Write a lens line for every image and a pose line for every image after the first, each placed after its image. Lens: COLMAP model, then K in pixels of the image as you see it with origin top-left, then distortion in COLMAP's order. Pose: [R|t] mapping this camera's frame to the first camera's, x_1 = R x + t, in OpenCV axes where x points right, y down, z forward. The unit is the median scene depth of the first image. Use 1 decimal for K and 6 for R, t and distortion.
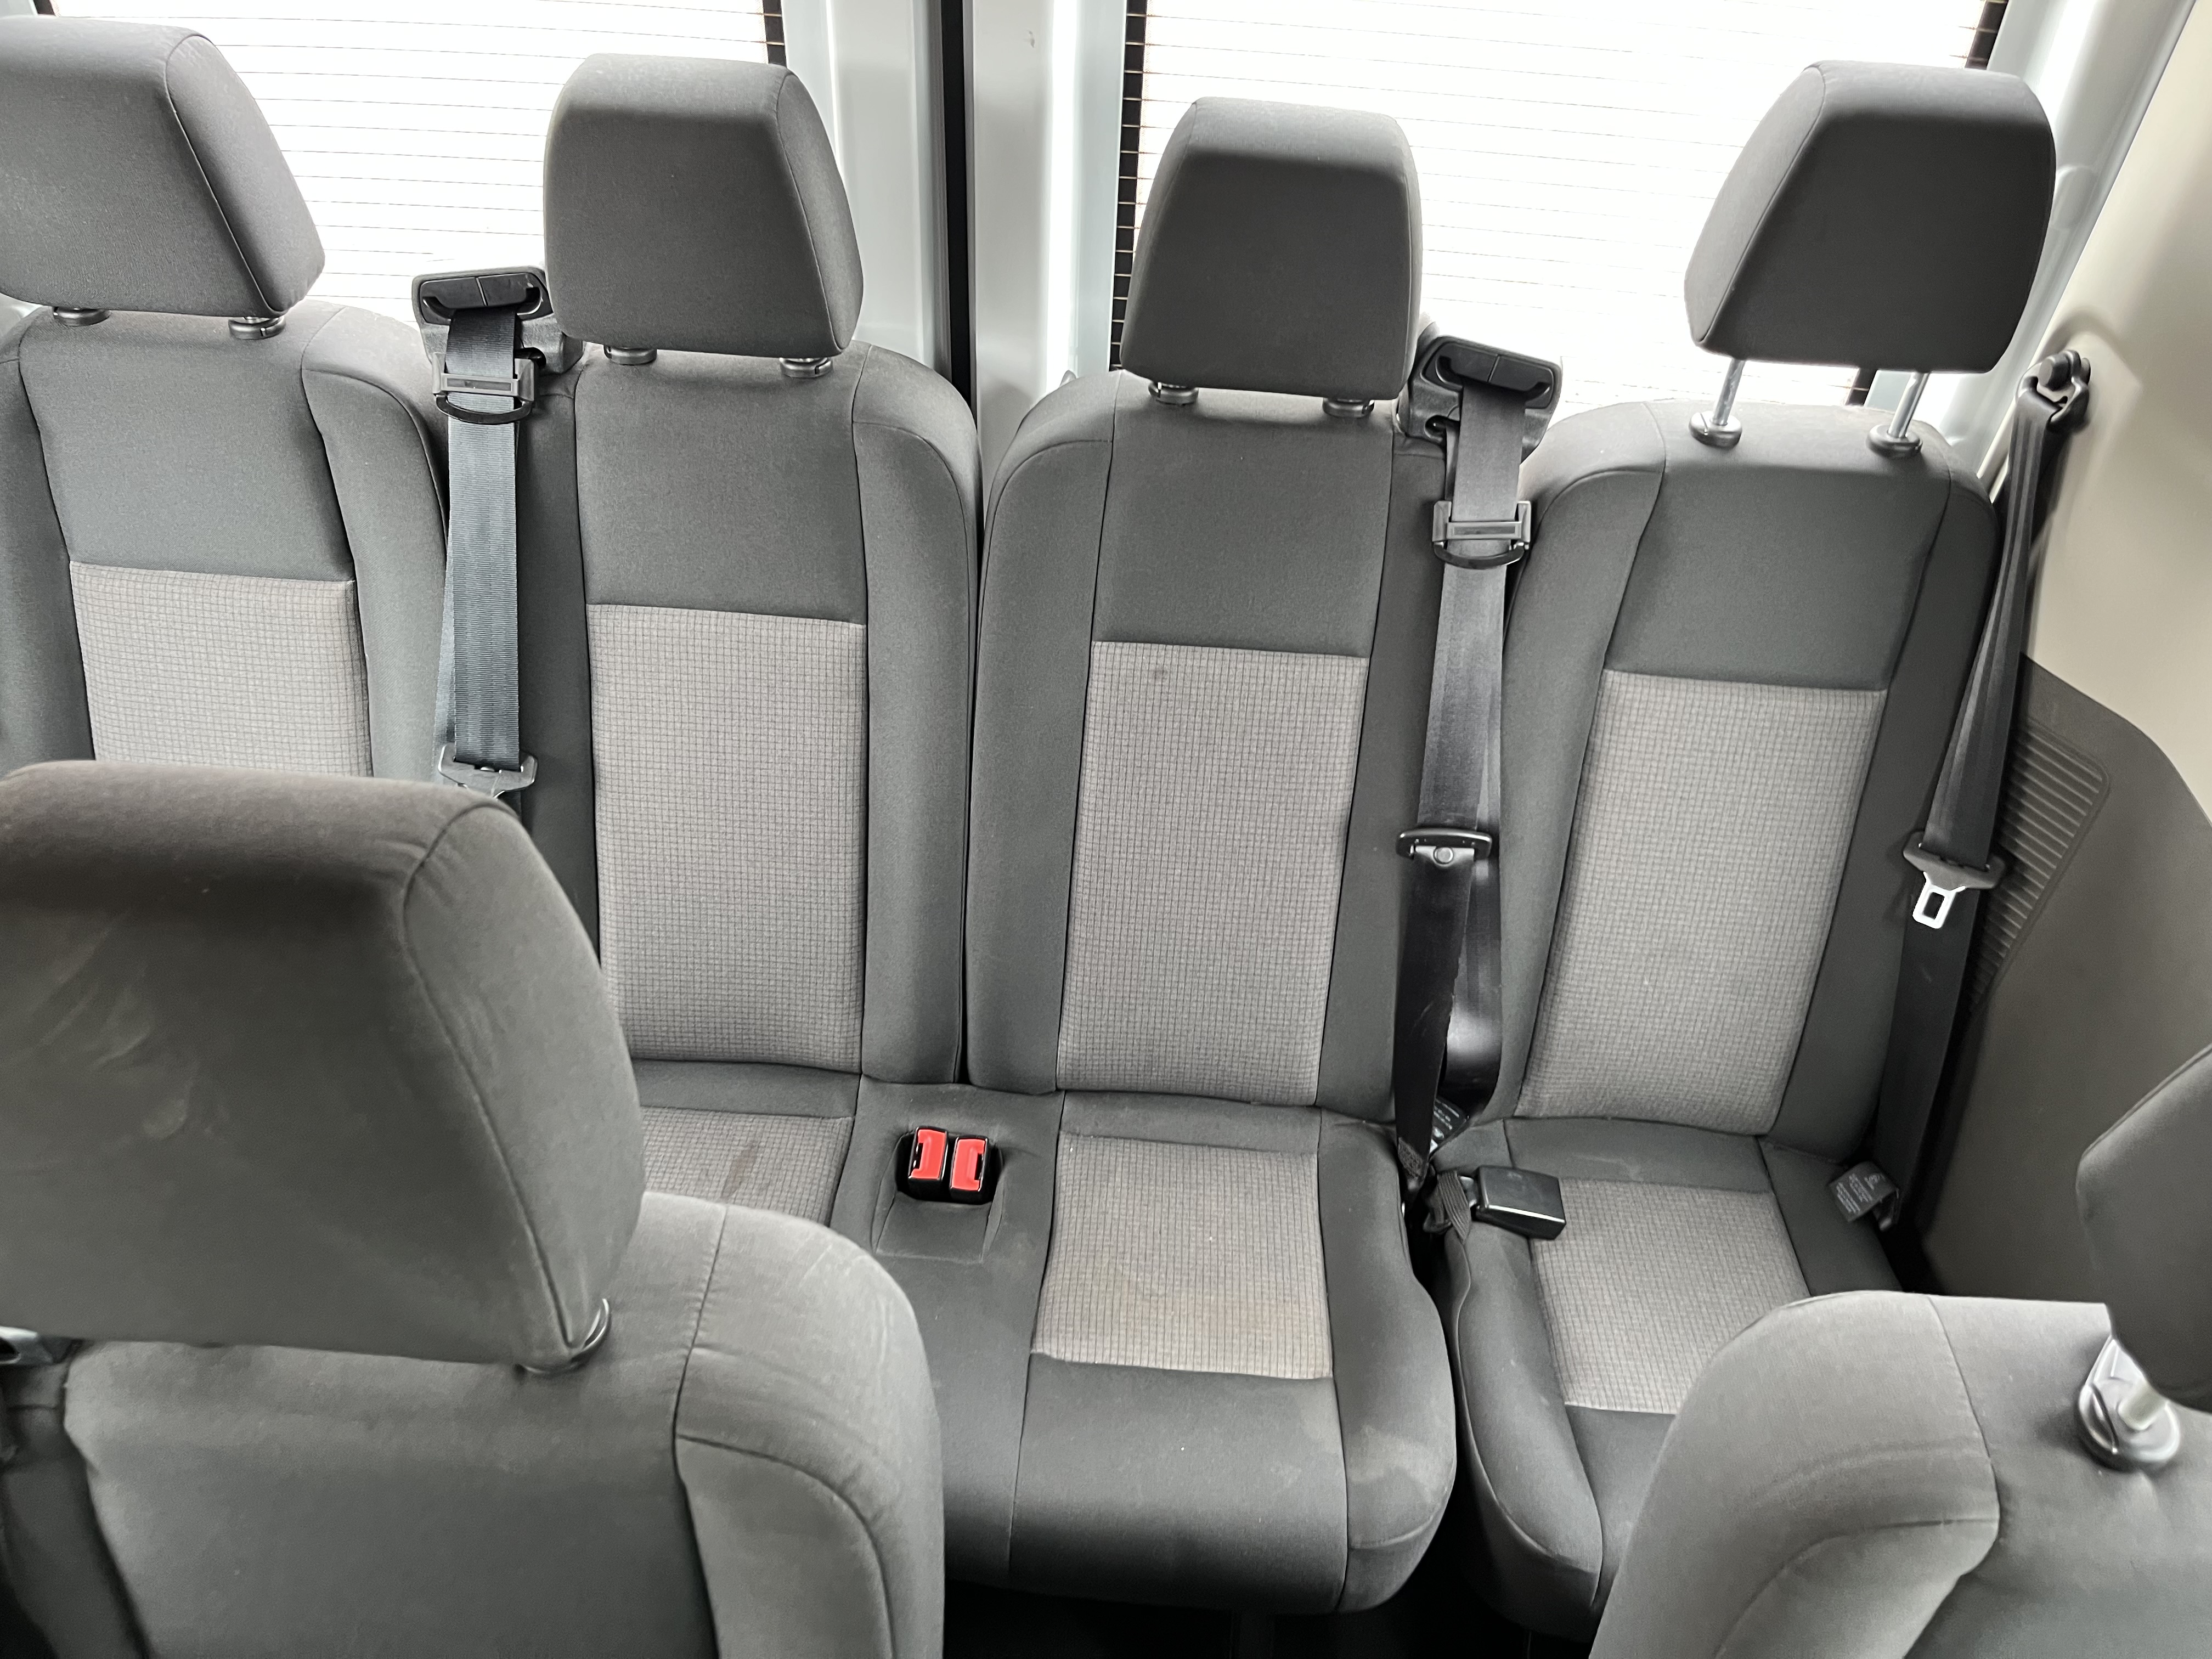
lens RADIAL K [[1689.3, 0, 1129.9], [0, 1689.3, 841.1], [0, 0, 1]] dist [0.052548, -0.070880]
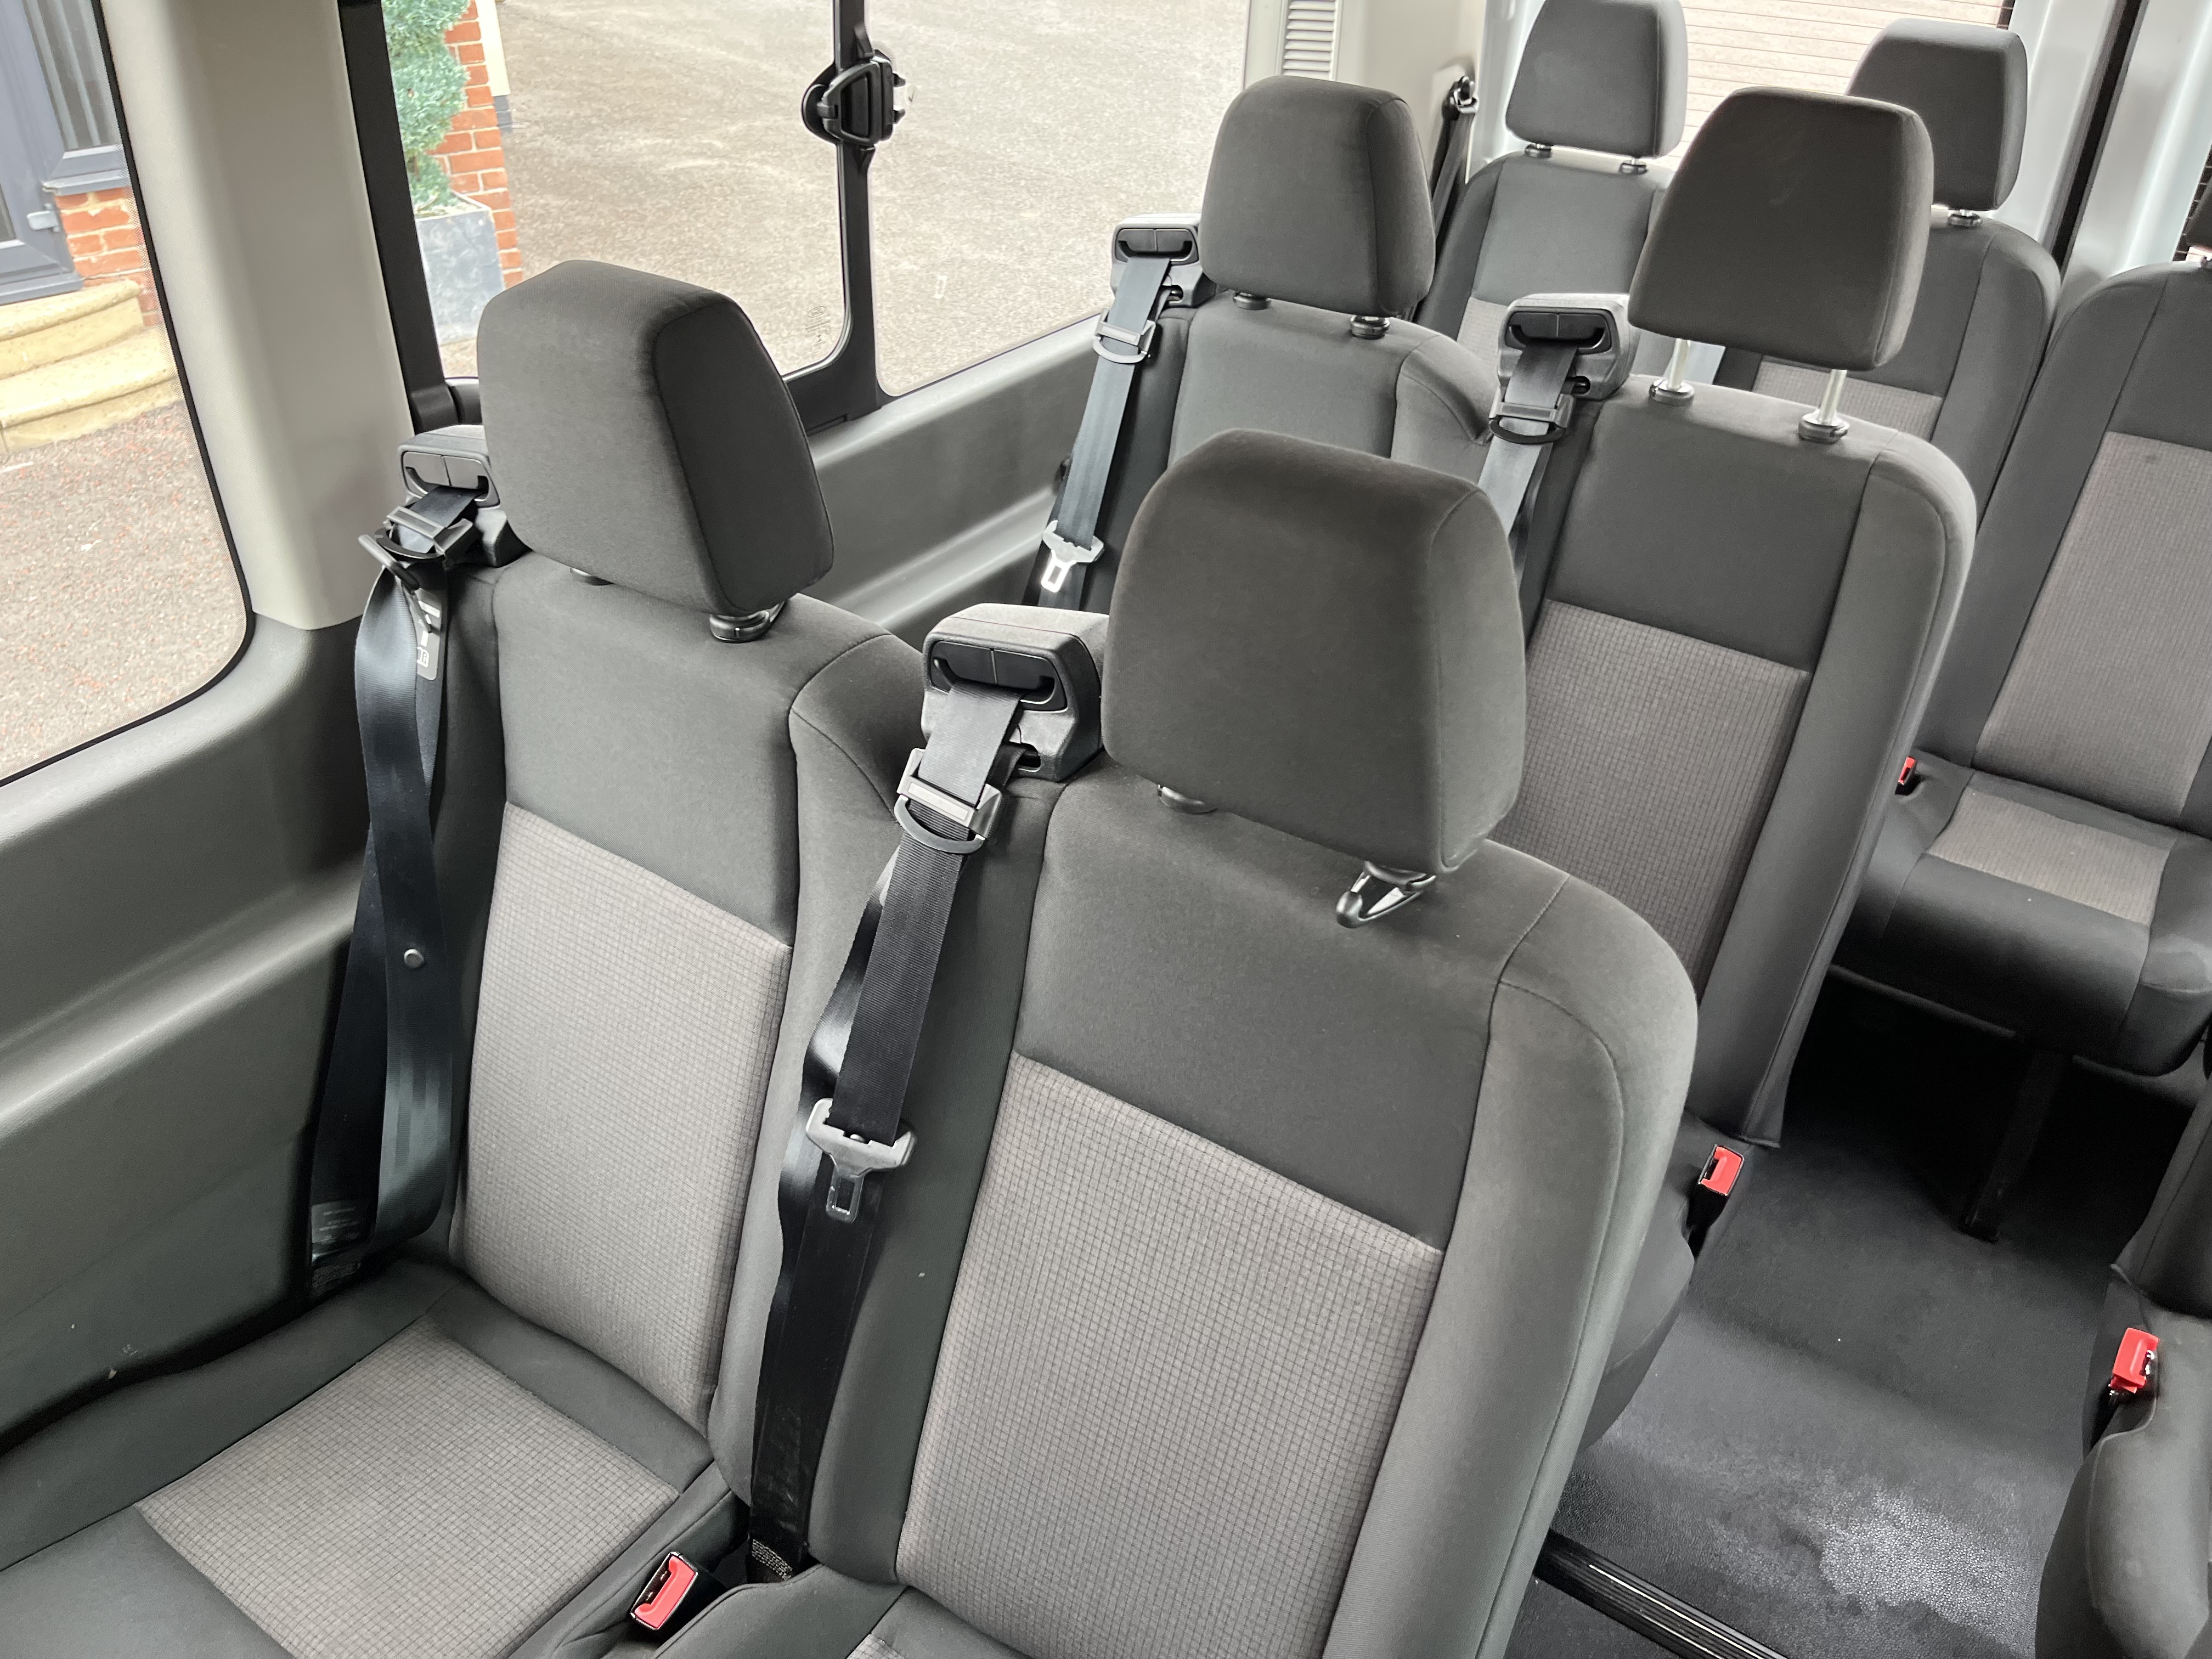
lens RADIAL K [[1693.6, 0, 1118.6], [0, 1693.6, 851.7], [0, 0, 1]] dist [0.063059, -0.092398]
pose [[0.852451, 0.266760, -0.449630, 0.012579], [-0.330869, 0.941157, -0.068915, 0.643429], [0.404788, 0.207515, 0.890552, -0.619694]]
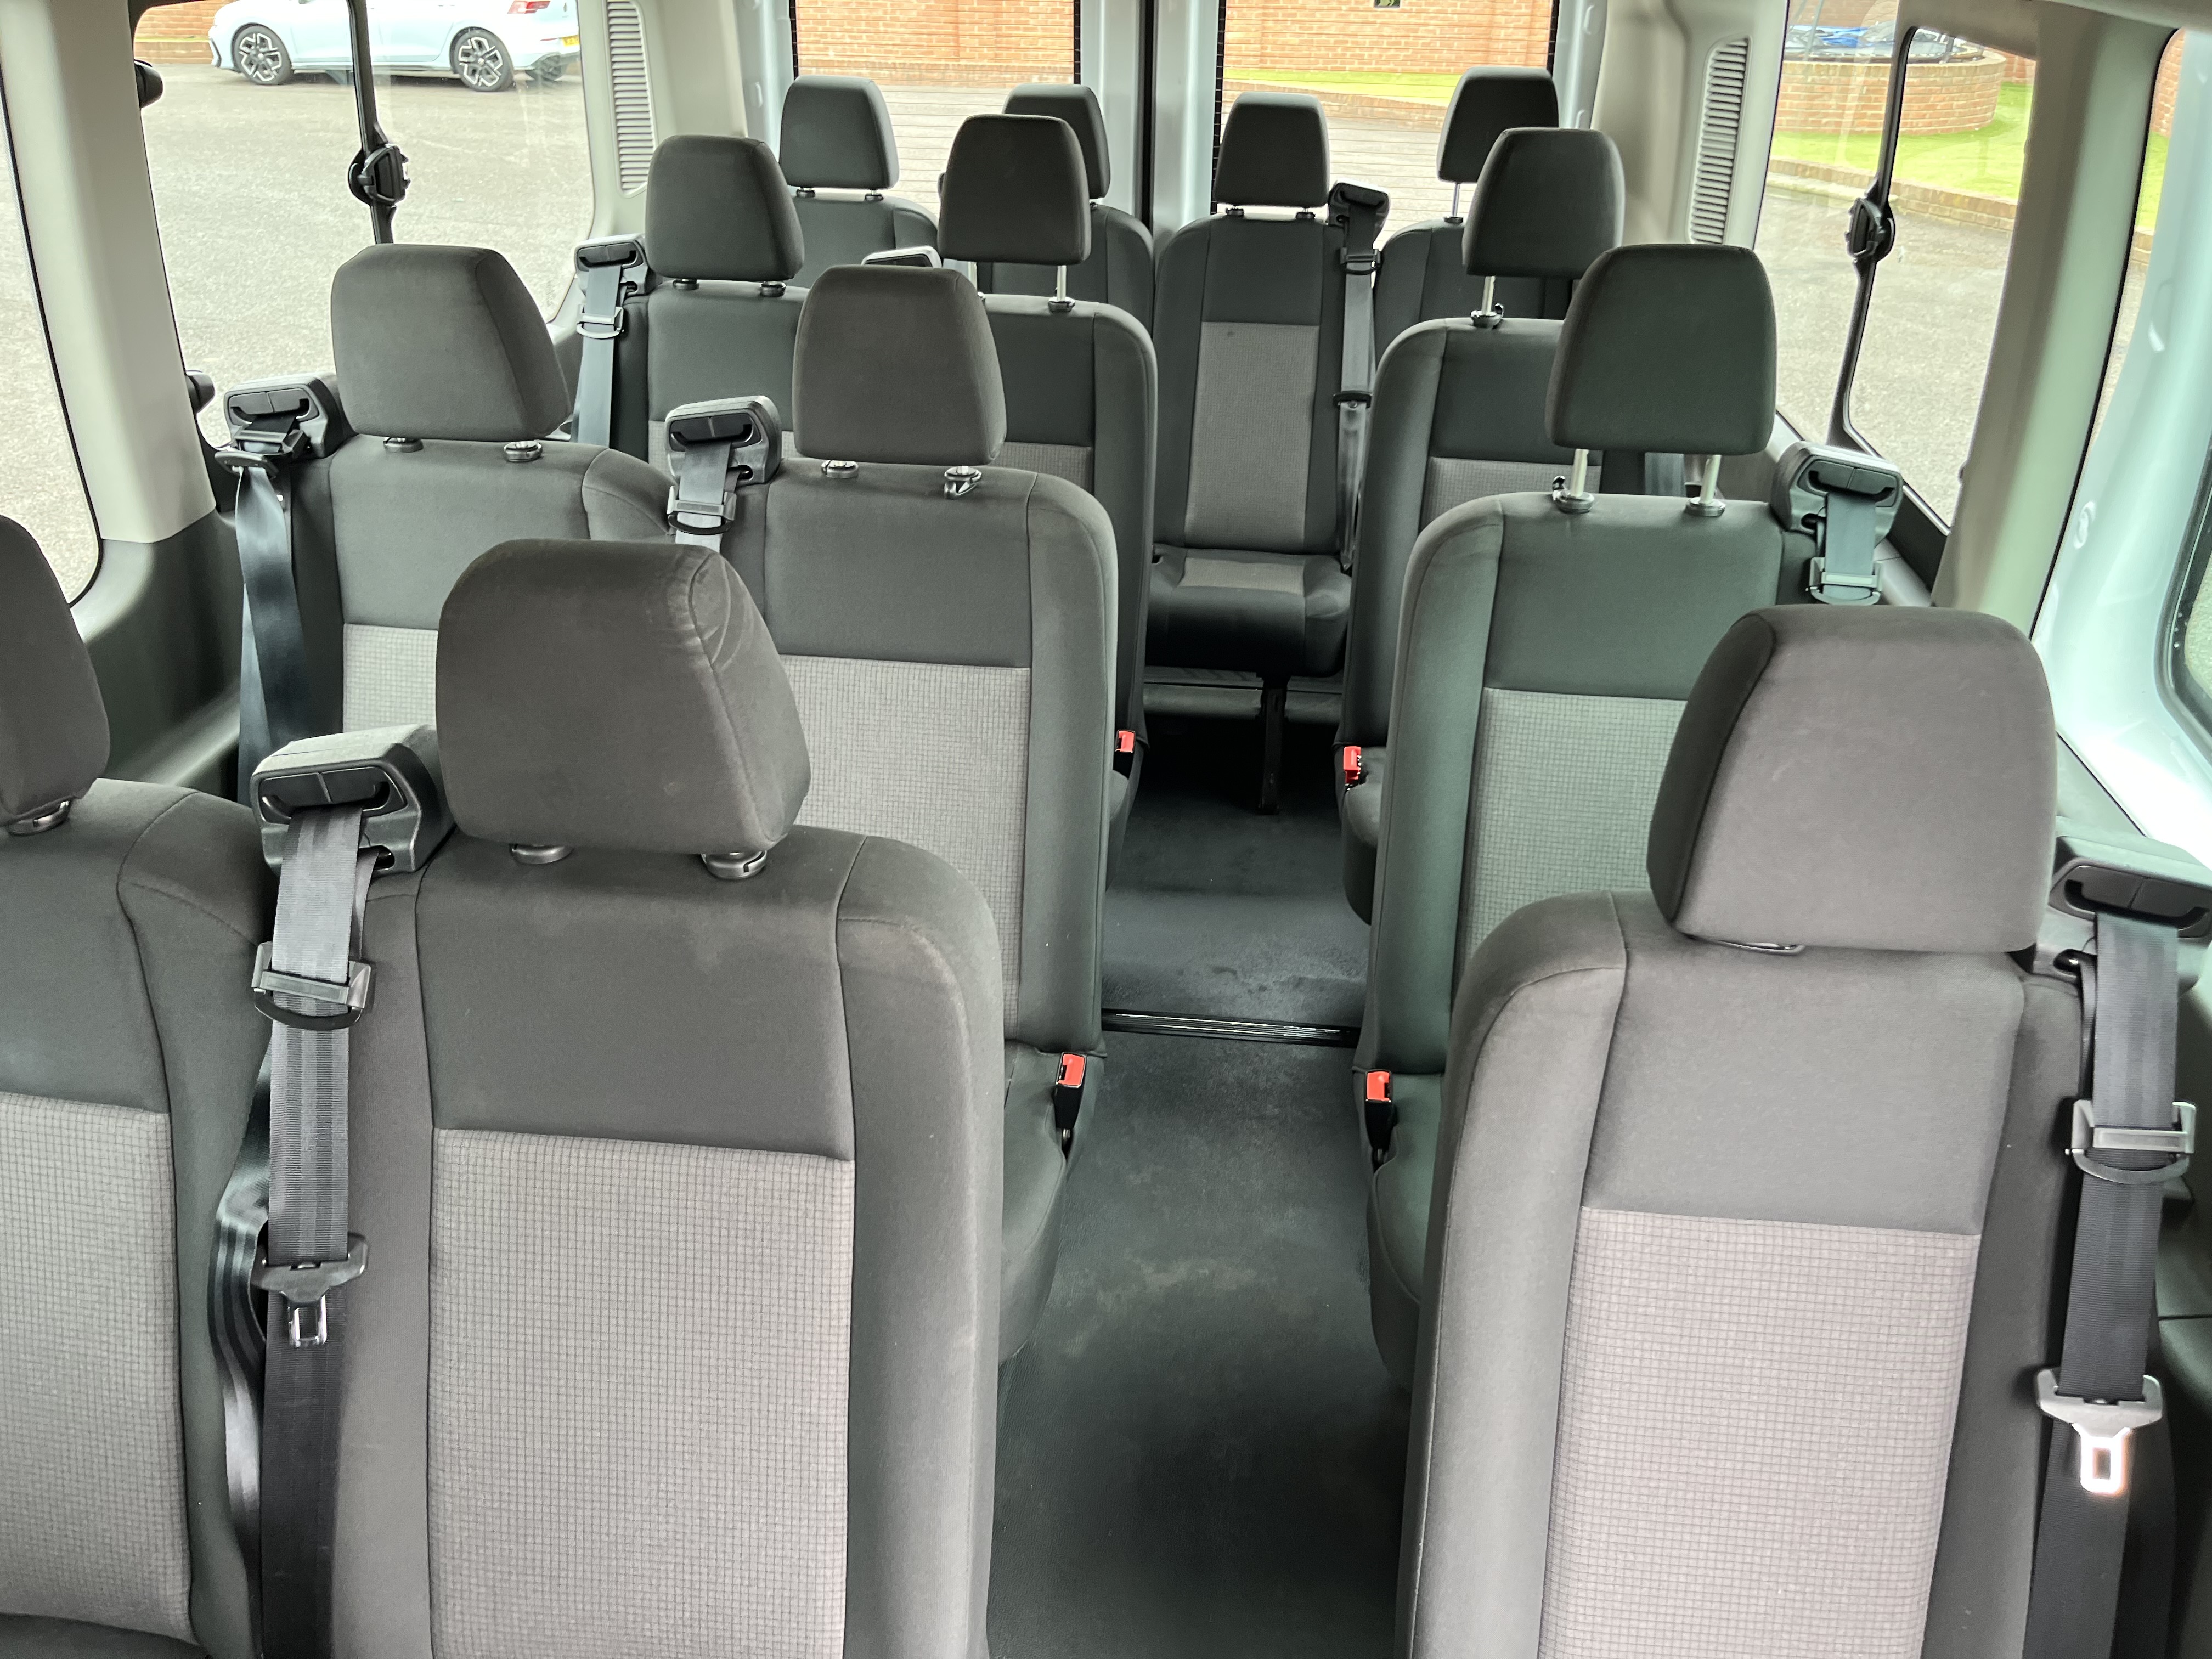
lens RADIAL K [[1689.3, 0, 1129.9], [0, 1689.3, 841.1], [0, 0, 1]] dist [0.052548, -0.070880]
pose [[0.998167, -0.004393, -0.060366, 0.018815], [-0.008204, 0.978337, -0.206857, 1.148991], [0.059967, 0.206973, 0.976507, -1.245111]]
